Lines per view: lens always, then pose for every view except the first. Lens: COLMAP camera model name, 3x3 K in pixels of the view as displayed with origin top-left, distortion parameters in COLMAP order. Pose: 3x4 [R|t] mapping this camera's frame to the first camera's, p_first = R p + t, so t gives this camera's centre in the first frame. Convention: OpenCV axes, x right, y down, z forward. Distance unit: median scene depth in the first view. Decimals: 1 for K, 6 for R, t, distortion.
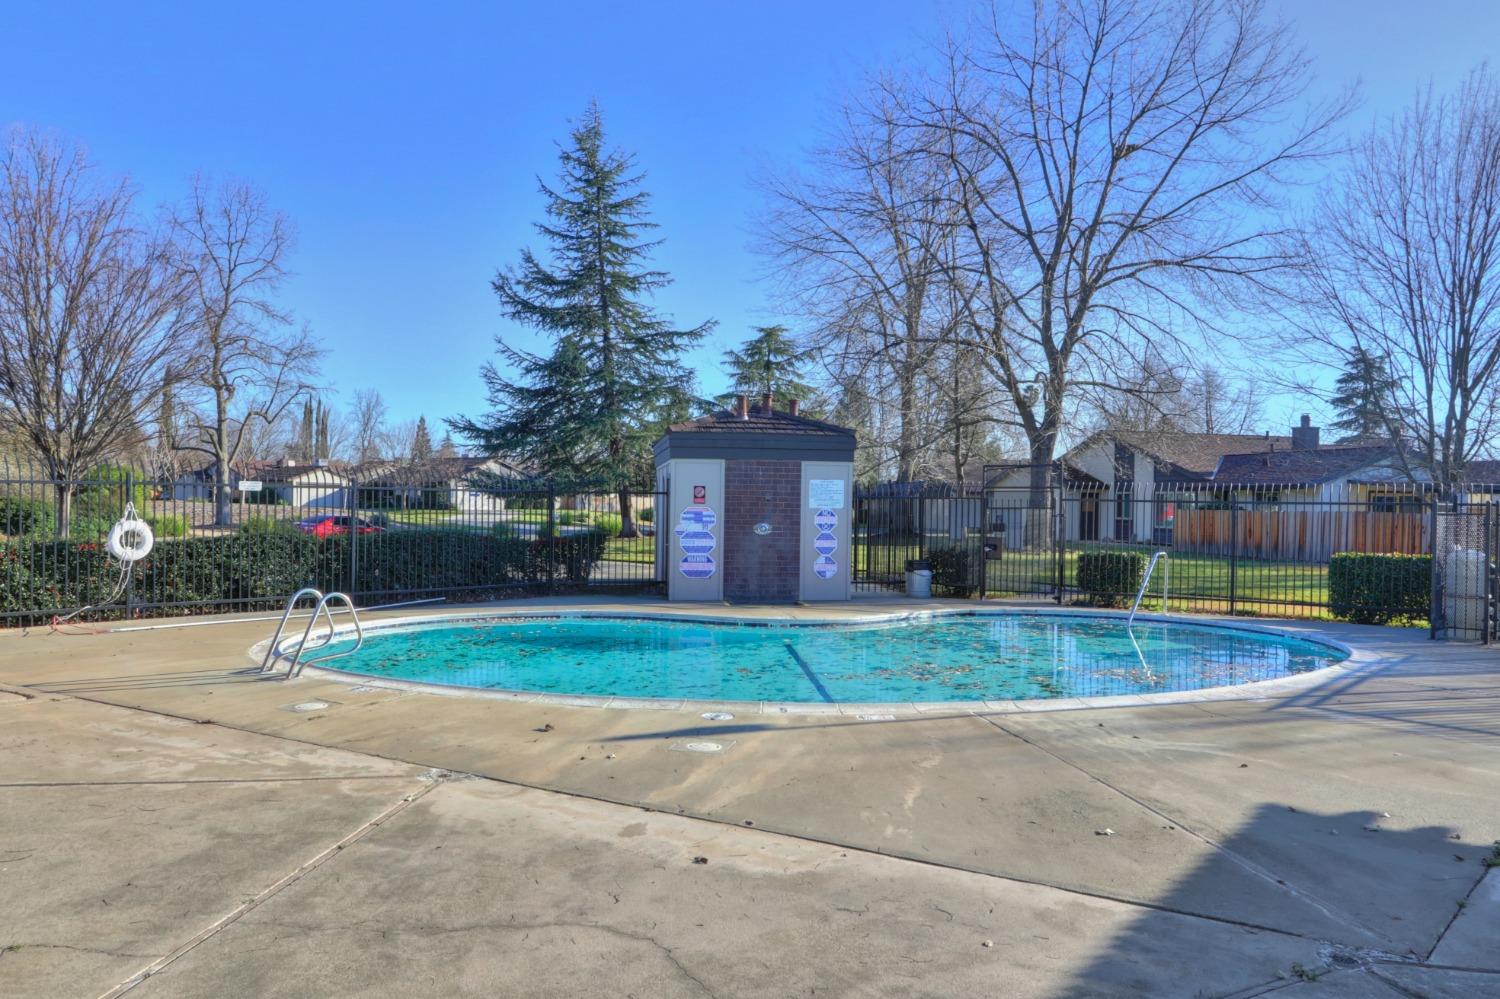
lens RADIAL K [[1126.6, 0, 750.3], [0, 1126.6, 502.2], [0, 0, 1]] dist [-0.000077, 0.000238]
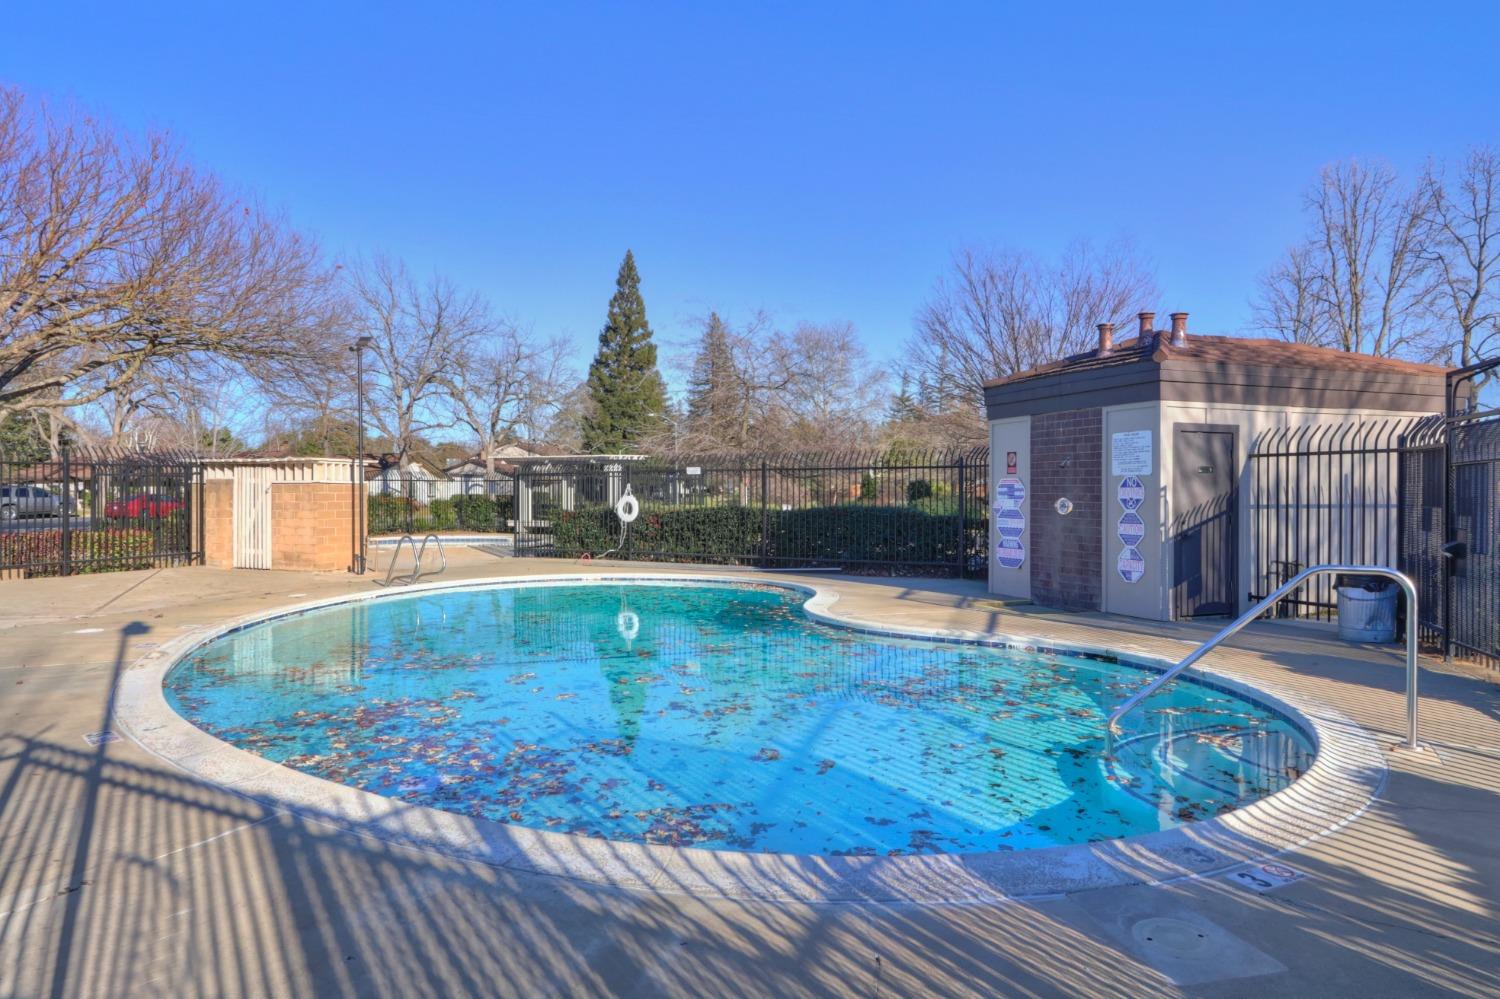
lens RADIAL K [[958.8, 0, 750.2], [0, 958.8, 494.0], [0, 0, 1]] dist [0.002489, 0.000185]
pose [[0.211117, -0.010682, -0.977402, 0.573457], [0.004759, 0.999940, -0.009900, 0.021081], [0.977449, -0.002562, 0.211155, 0.675799]]
